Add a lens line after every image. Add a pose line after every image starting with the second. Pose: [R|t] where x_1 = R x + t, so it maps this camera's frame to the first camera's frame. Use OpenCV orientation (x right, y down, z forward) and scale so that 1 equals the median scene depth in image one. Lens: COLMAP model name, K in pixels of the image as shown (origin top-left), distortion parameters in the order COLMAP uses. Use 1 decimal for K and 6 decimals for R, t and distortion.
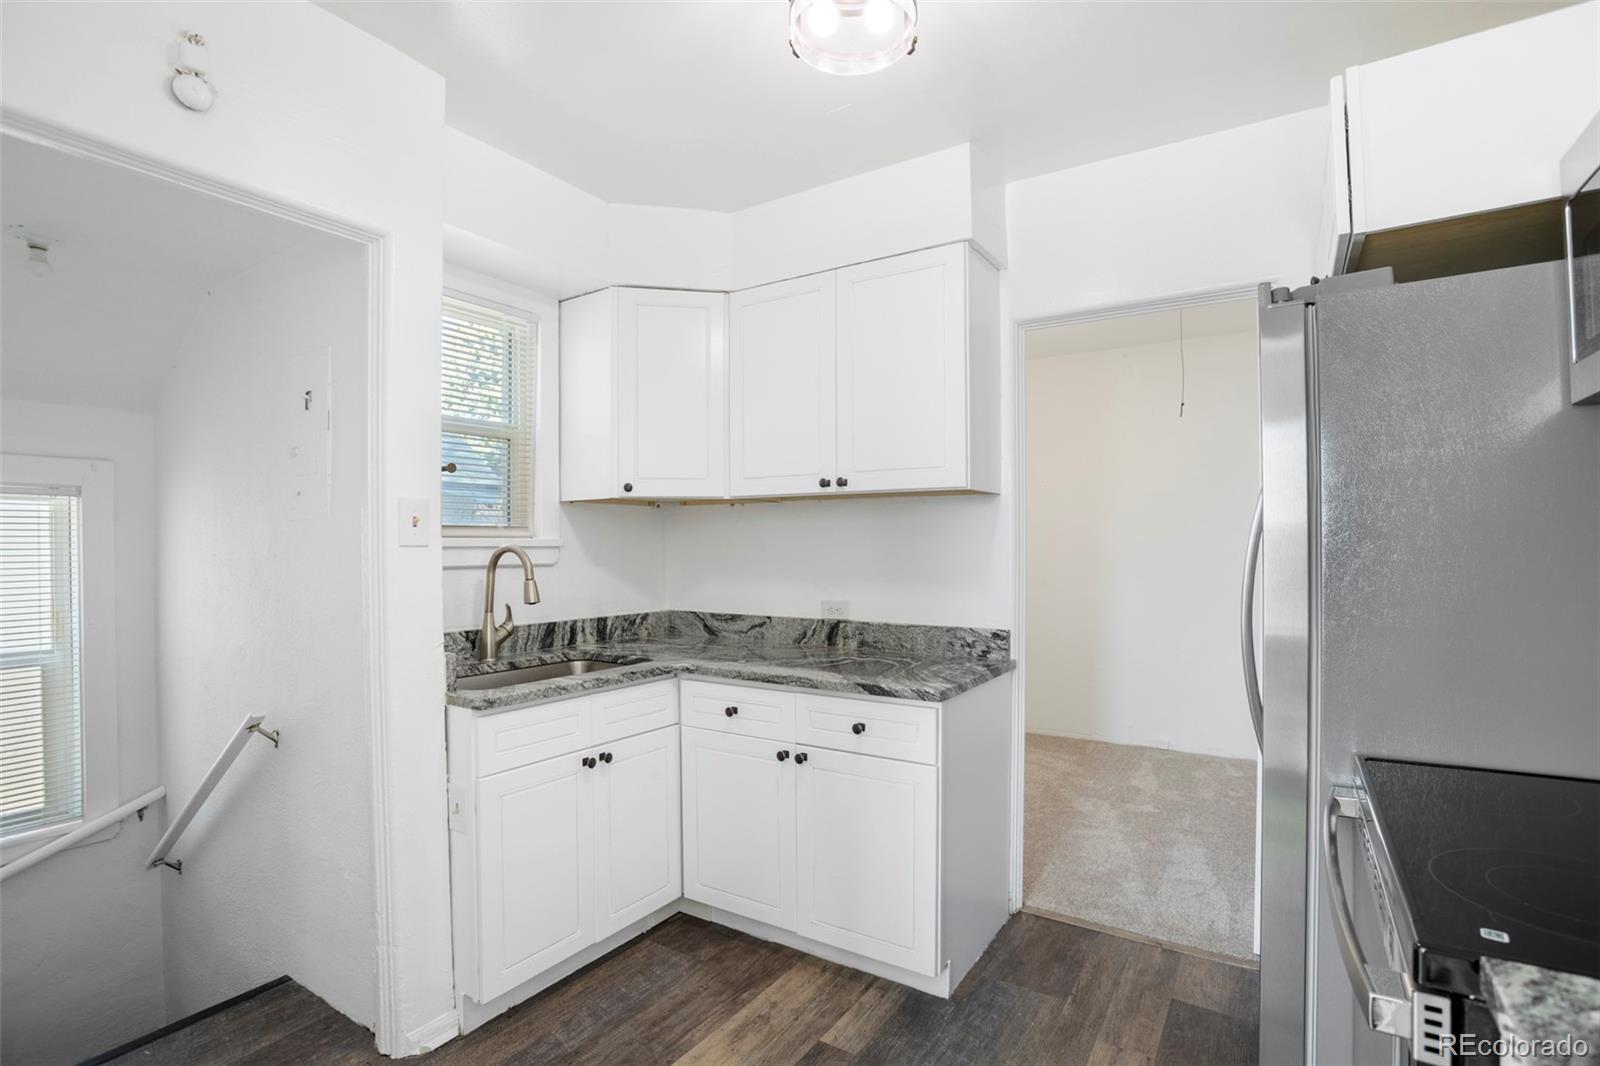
lens RADIAL K [[761.0, 0, 792.2], [0, 761.0, 525.3], [0, 0, 1]] dist [-0.052545, 0.010476]
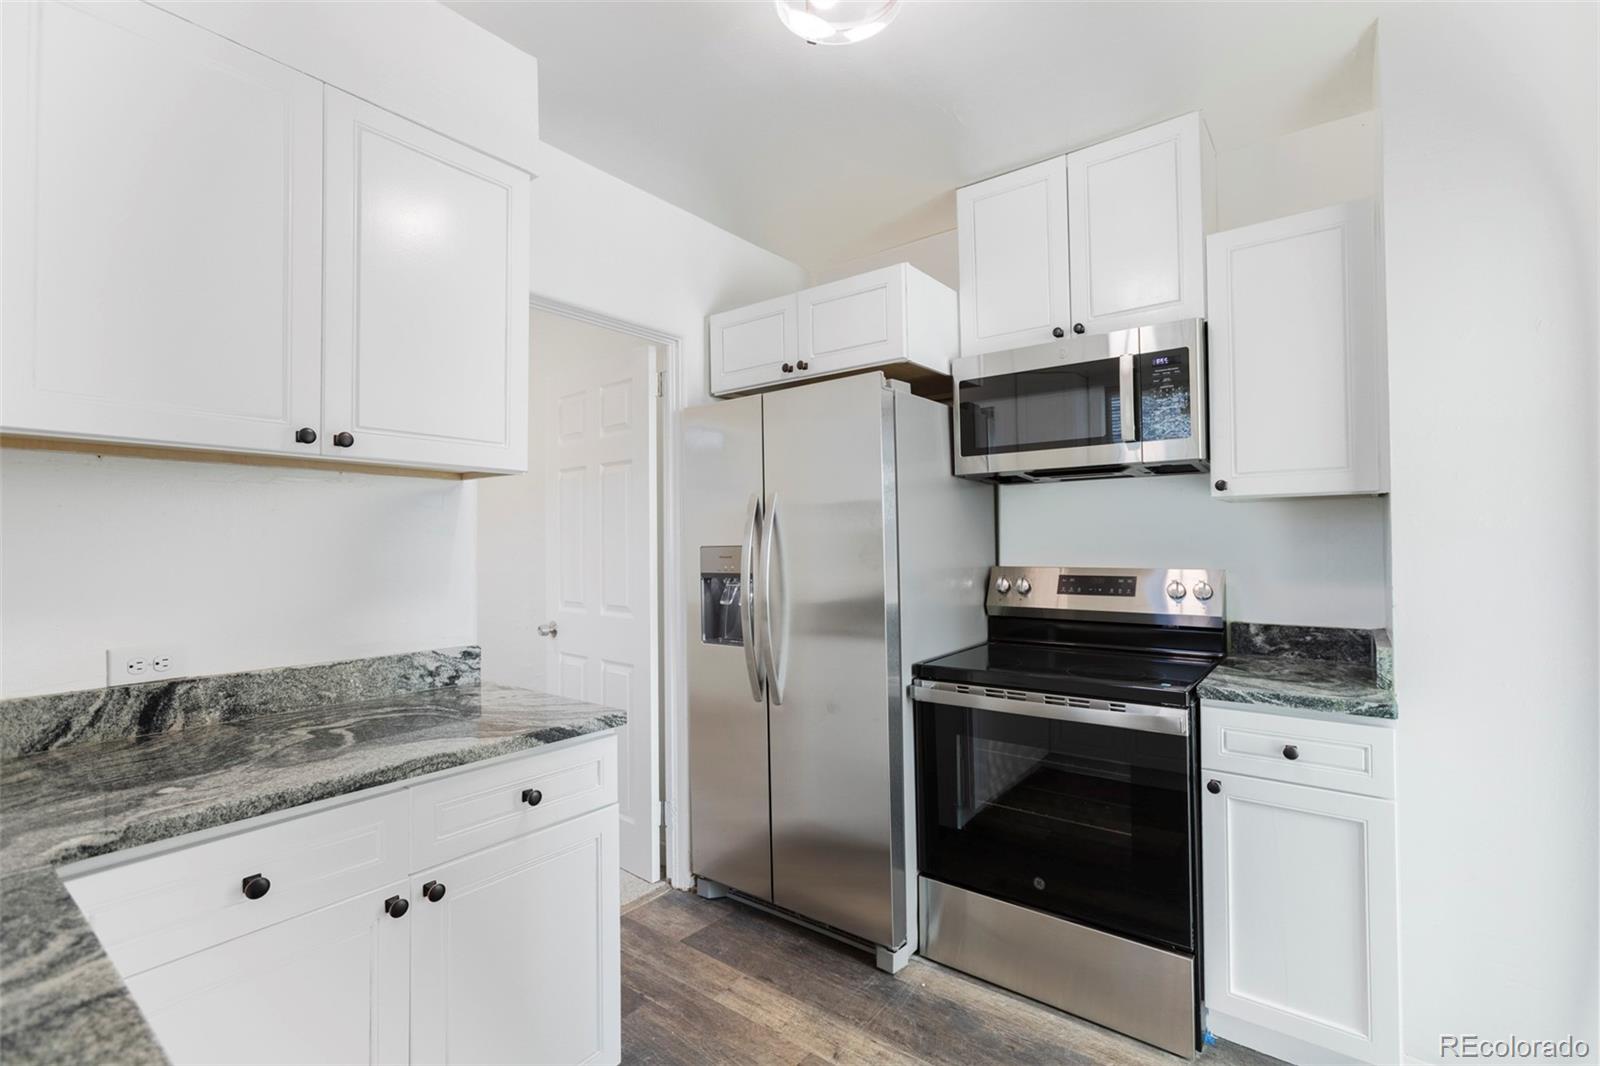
lens RADIAL K [[739.1, 0, 816.1], [0, 739.1, 515.5], [0, 0, 1]] dist [-0.004348, 0.010094]
pose [[0.060351, 0.040065, 0.997373, -0.513078], [-0.020246, 0.999038, -0.038906, 0.020830], [-0.997972, -0.017845, 0.061104, 0.592777]]
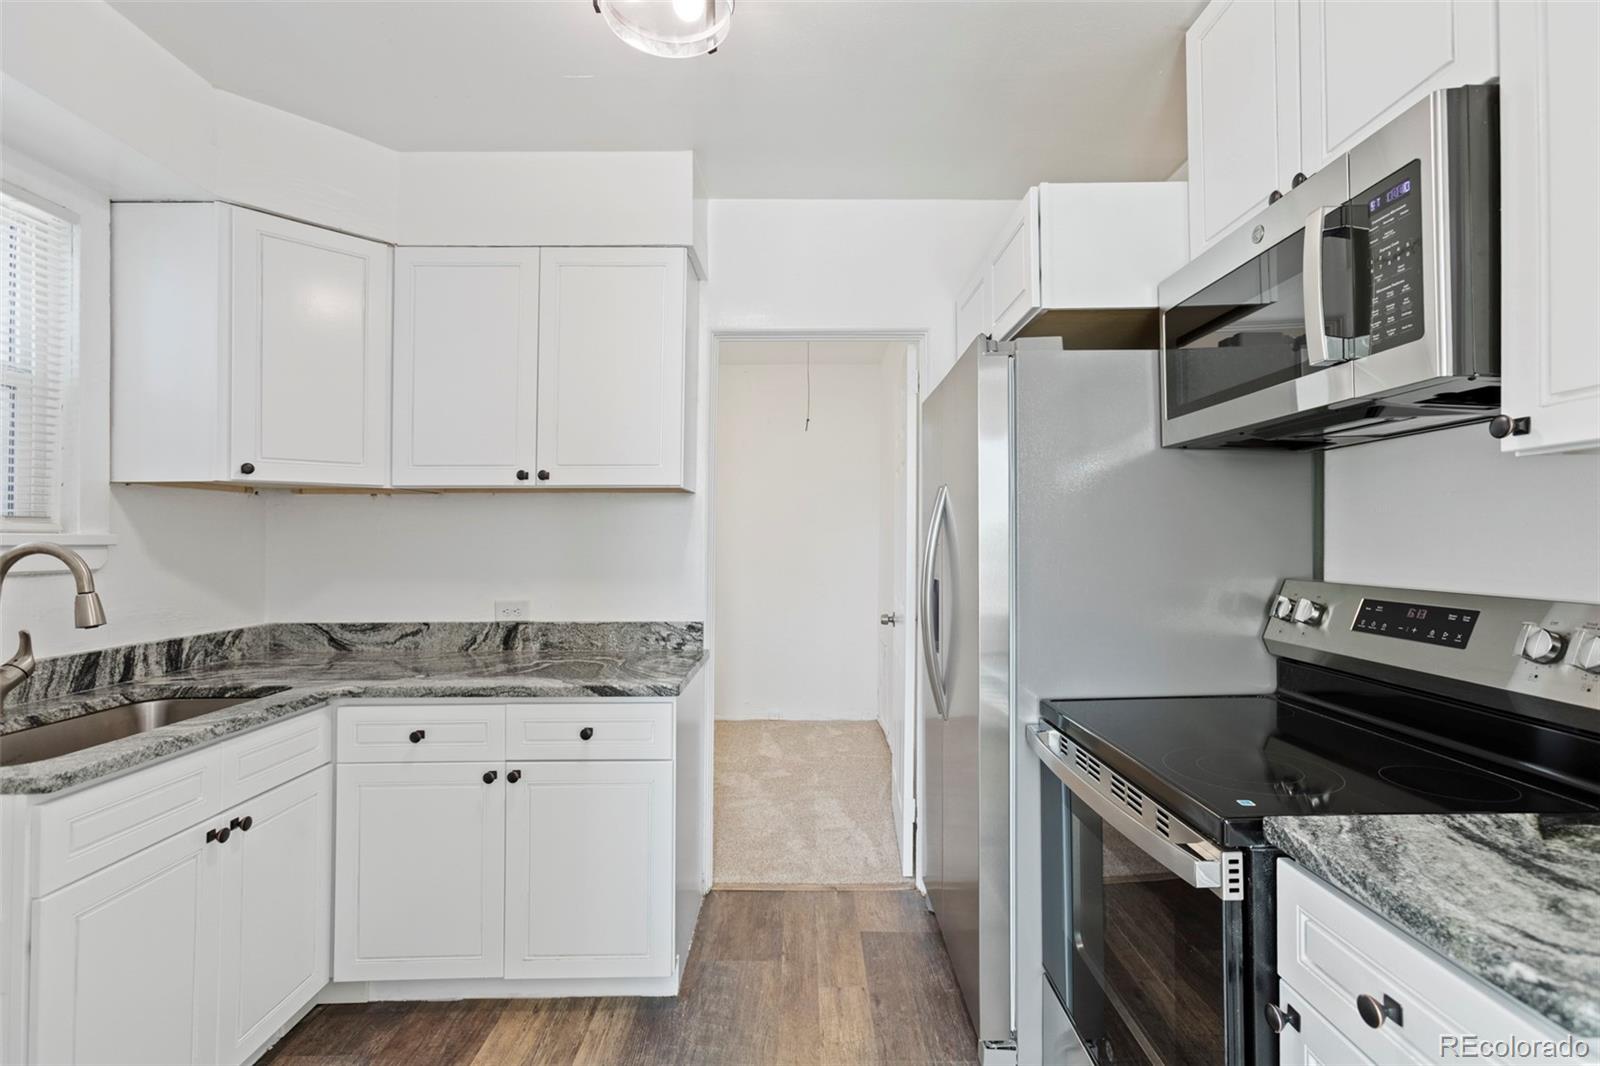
lens RADIAL K [[739.1, 0, 798.9], [0, 739.1, 514.4], [0, 0, 1]] dist [-0.004348, 0.010094]
pose [[0.832602, 0.018406, 0.553567, -0.179108], [-0.012585, 0.999818, -0.014316, 0.001707], [-0.553729, 0.004953, 0.832682, 0.065729]]
